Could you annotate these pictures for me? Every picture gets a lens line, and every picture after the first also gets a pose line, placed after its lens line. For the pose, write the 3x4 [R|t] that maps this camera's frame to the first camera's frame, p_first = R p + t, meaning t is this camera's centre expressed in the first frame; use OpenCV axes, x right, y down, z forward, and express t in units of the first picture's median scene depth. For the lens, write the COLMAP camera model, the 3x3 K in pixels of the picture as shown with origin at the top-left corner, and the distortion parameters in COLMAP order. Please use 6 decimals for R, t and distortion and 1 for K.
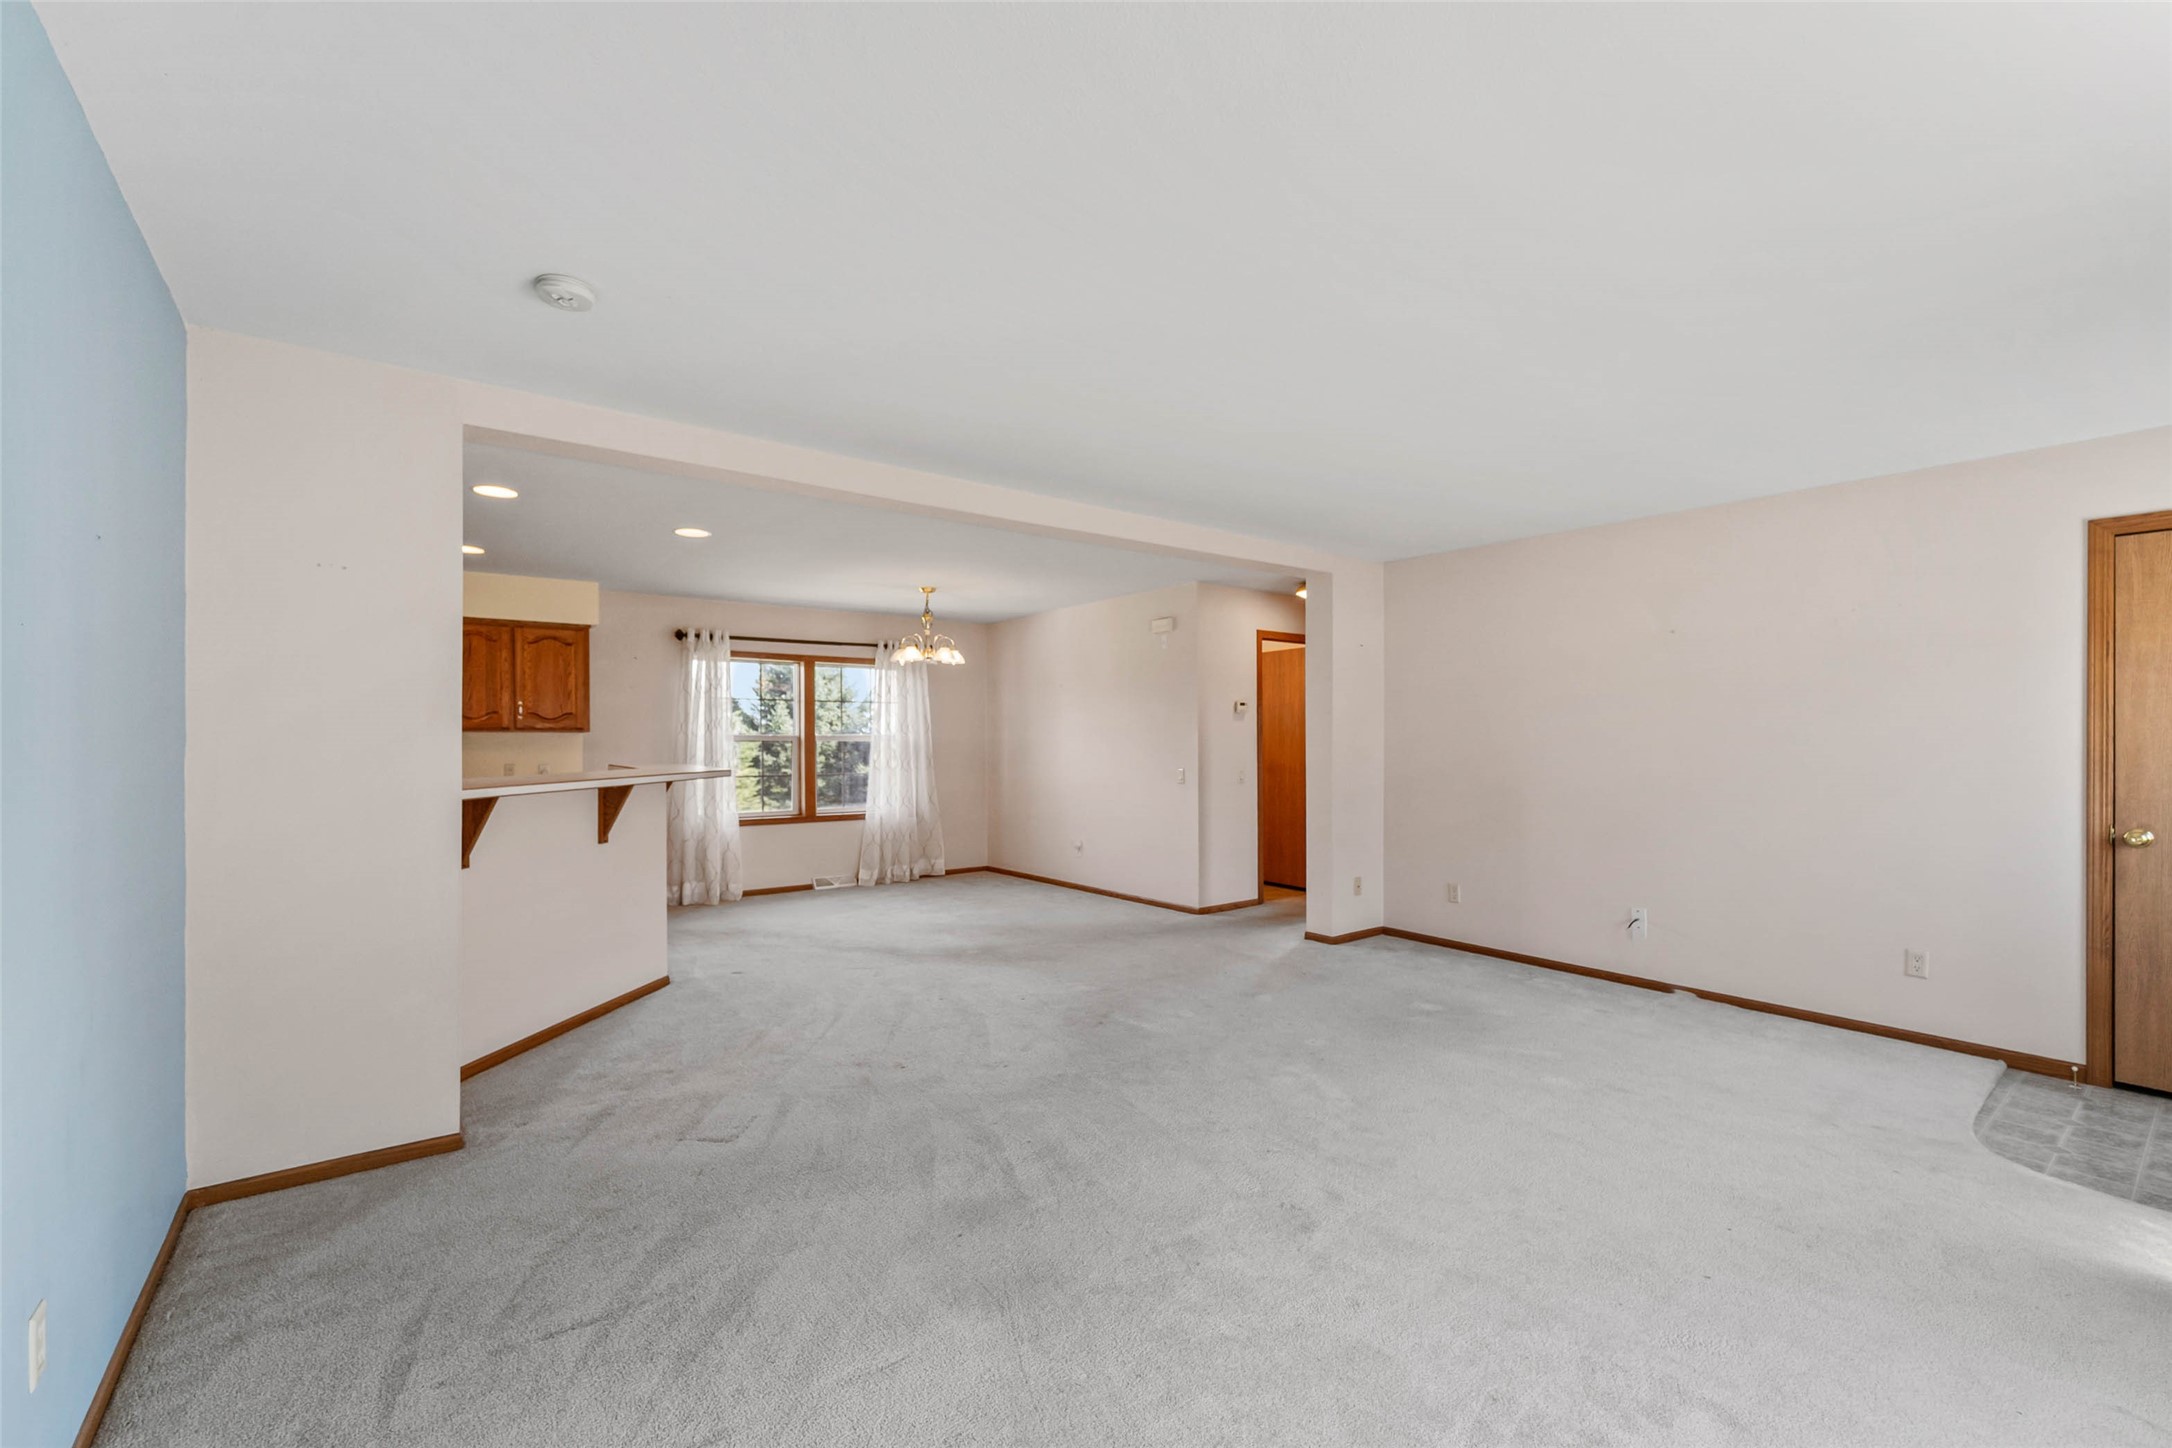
lens RADIAL K [[886.5, 0, 1098.9], [0, 886.5, 744.4], [0, 0, 1]] dist [-0.007232, -0.000178]
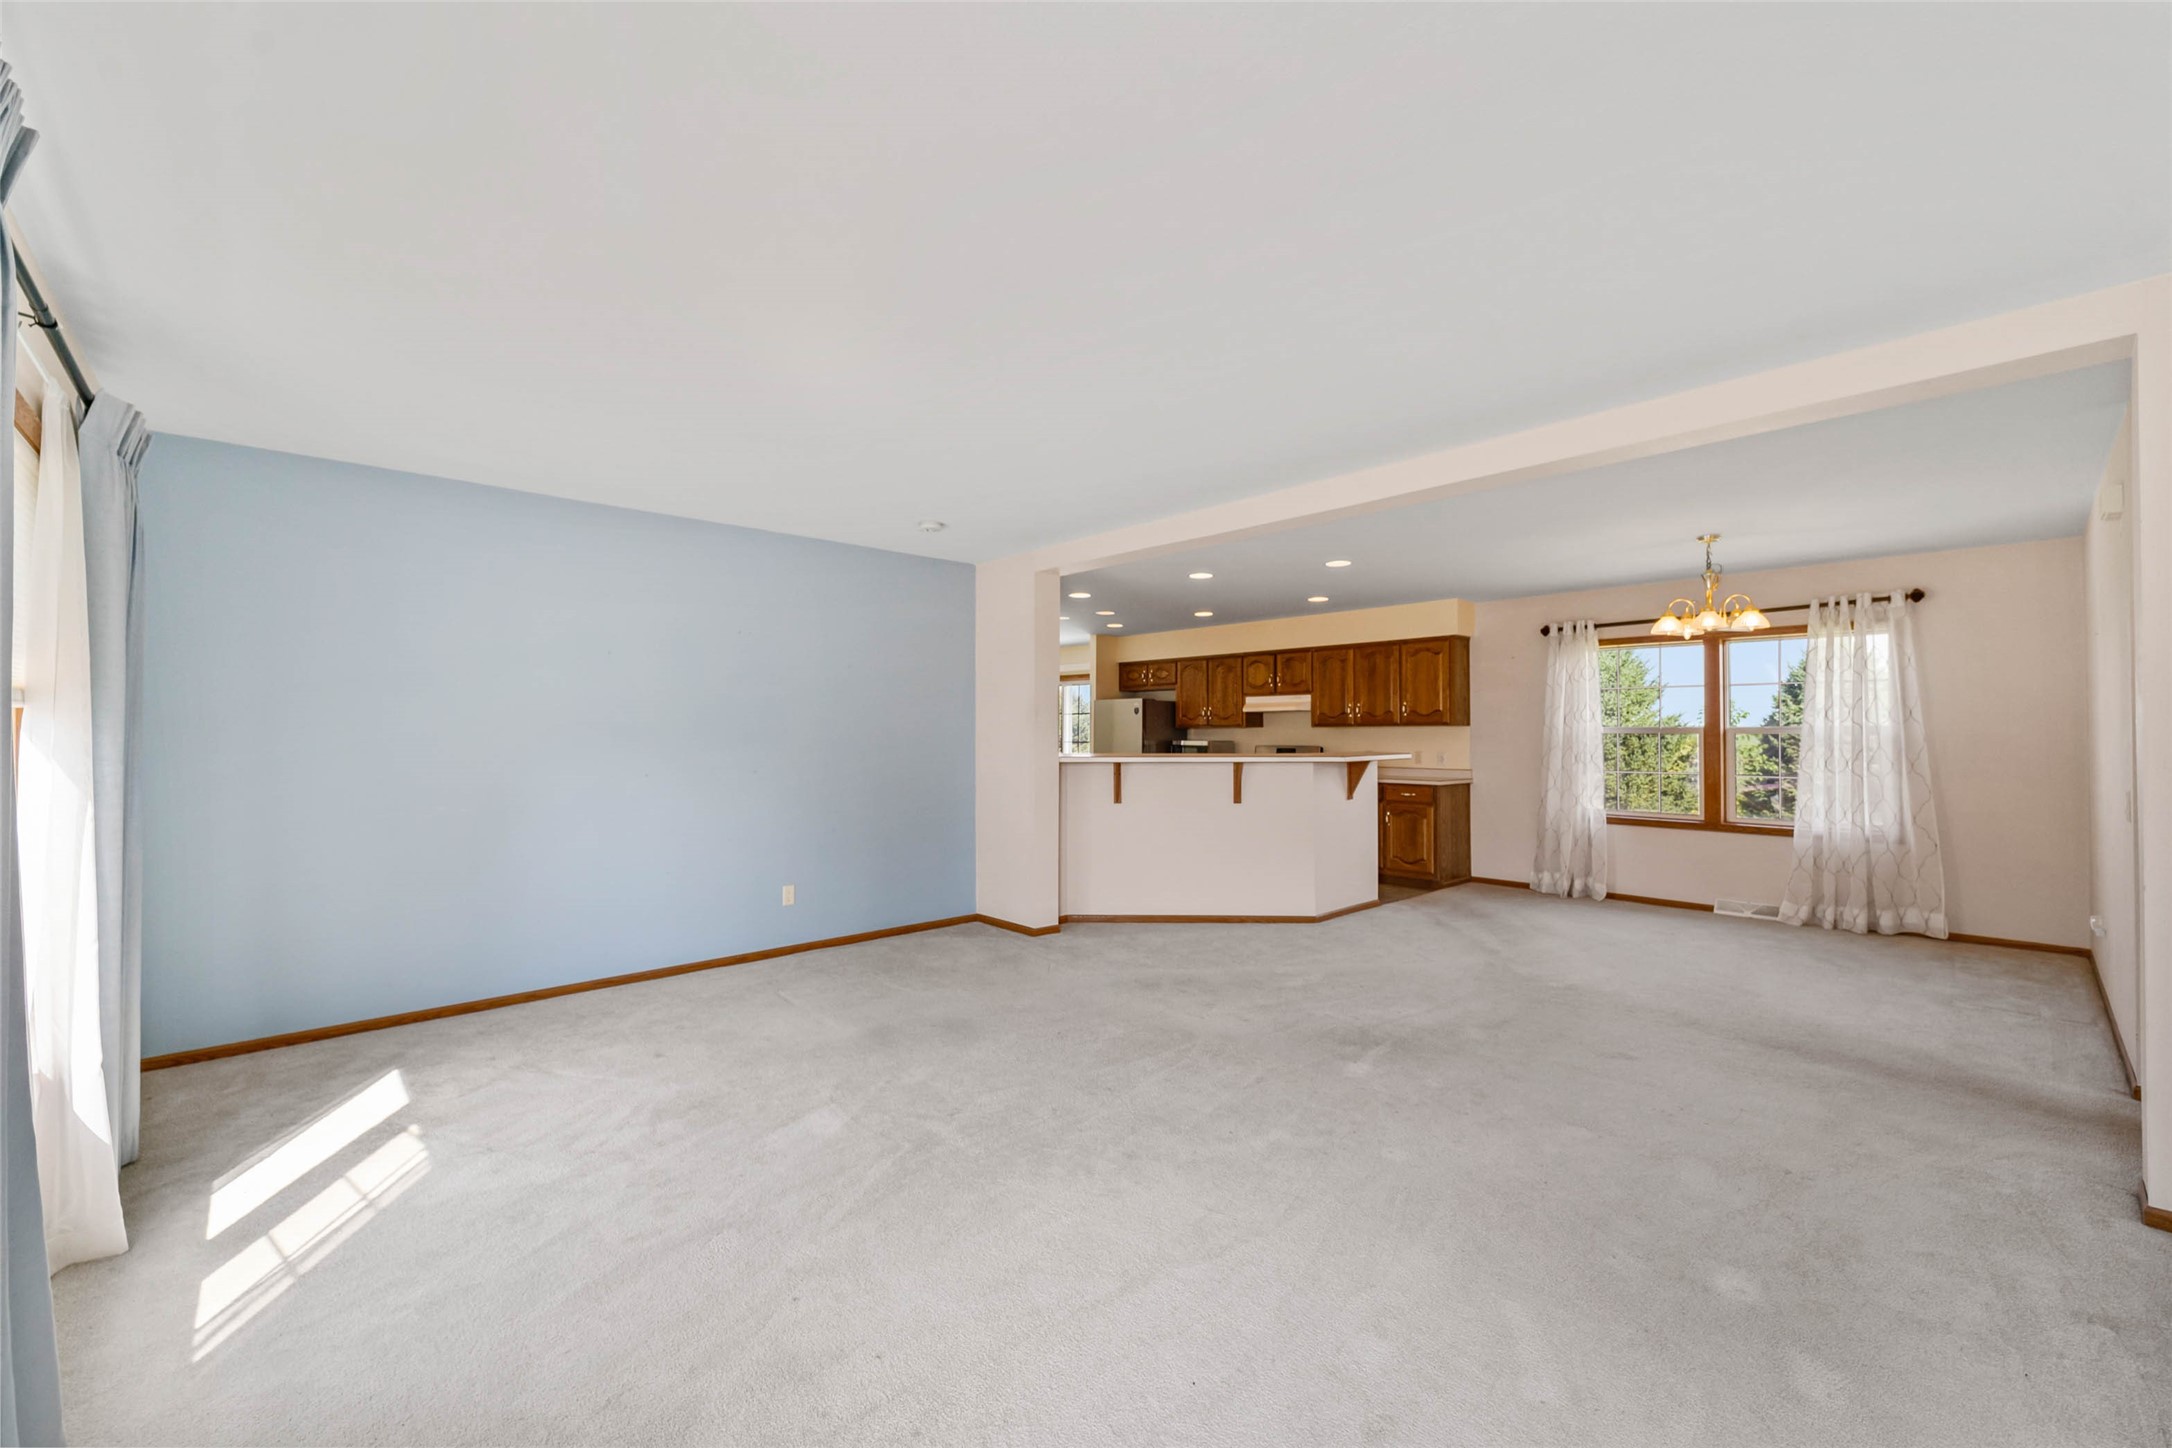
lens RADIAL K [[886.5, 0, 1084.3], [0, 886.5, 733.5], [0, 0, 1]] dist [-0.007232, -0.000178]
pose [[0.084545, 0.000042, -0.996420, 0.530282], [-0.007631, 0.999971, -0.000605, 0.000819], [0.996390, 0.007655, 0.084542, 0.393239]]
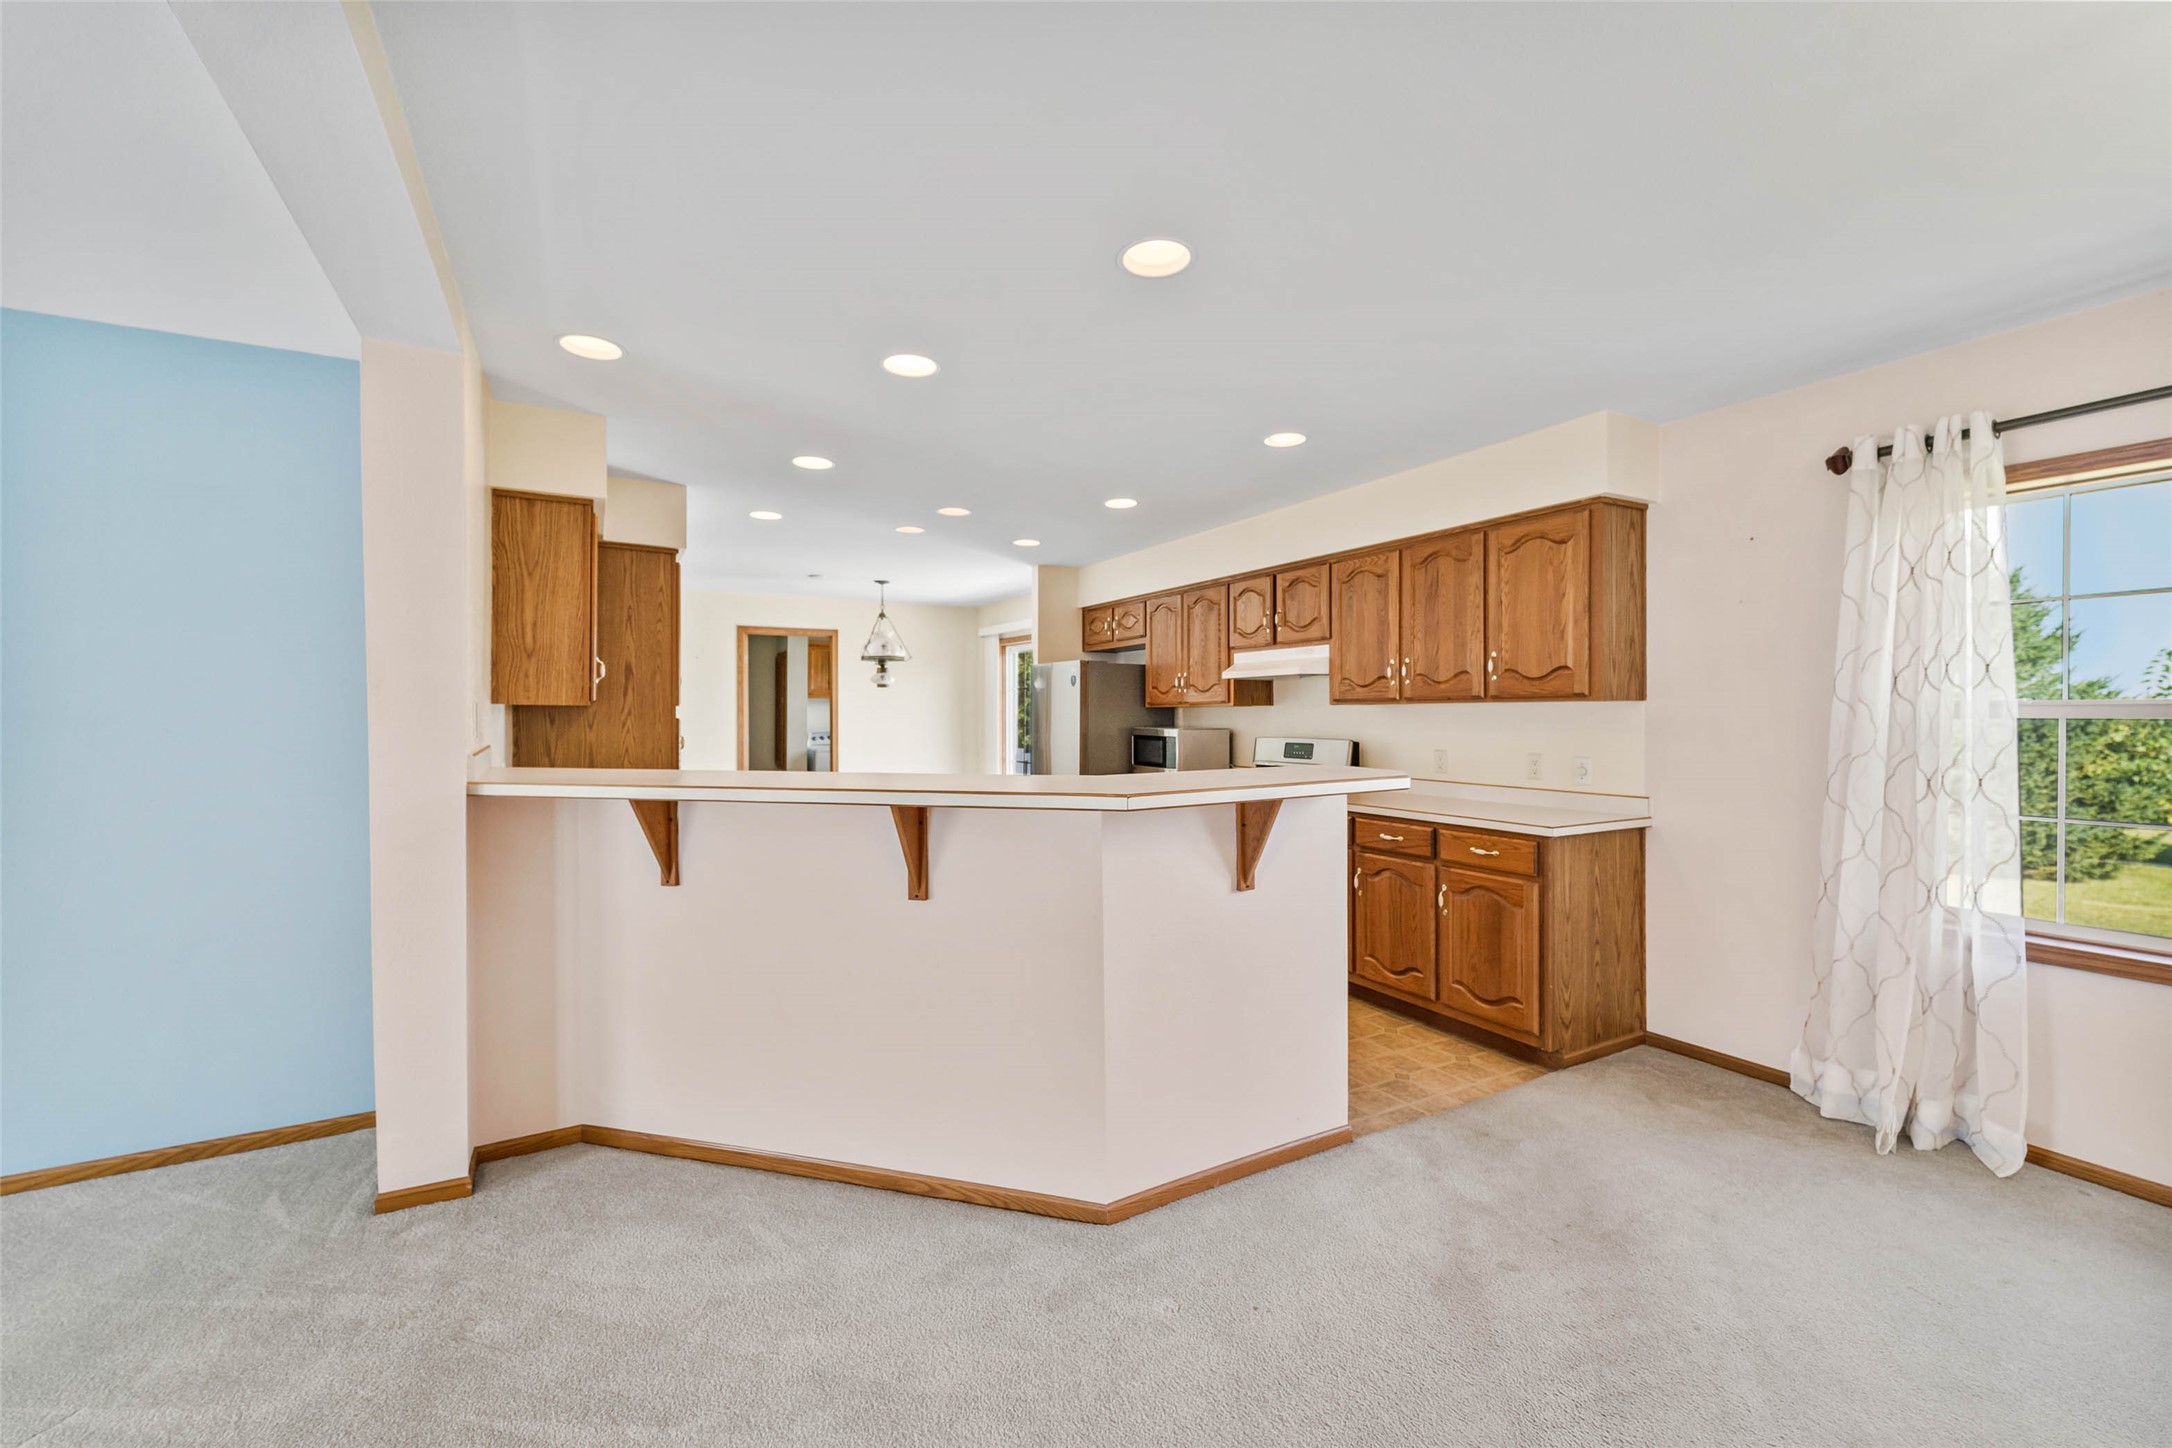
lens RADIAL K [[886.5, 0, 1074.6], [0, 886.5, 728.3], [0, 0, 1]] dist [-0.007232, -0.000178]
pose [[-0.166723, 0.019974, -0.985802, -0.004468], [-0.001561, 0.999788, 0.020521, -0.007412], [0.986003, 0.004960, -0.166656, 0.745105]]
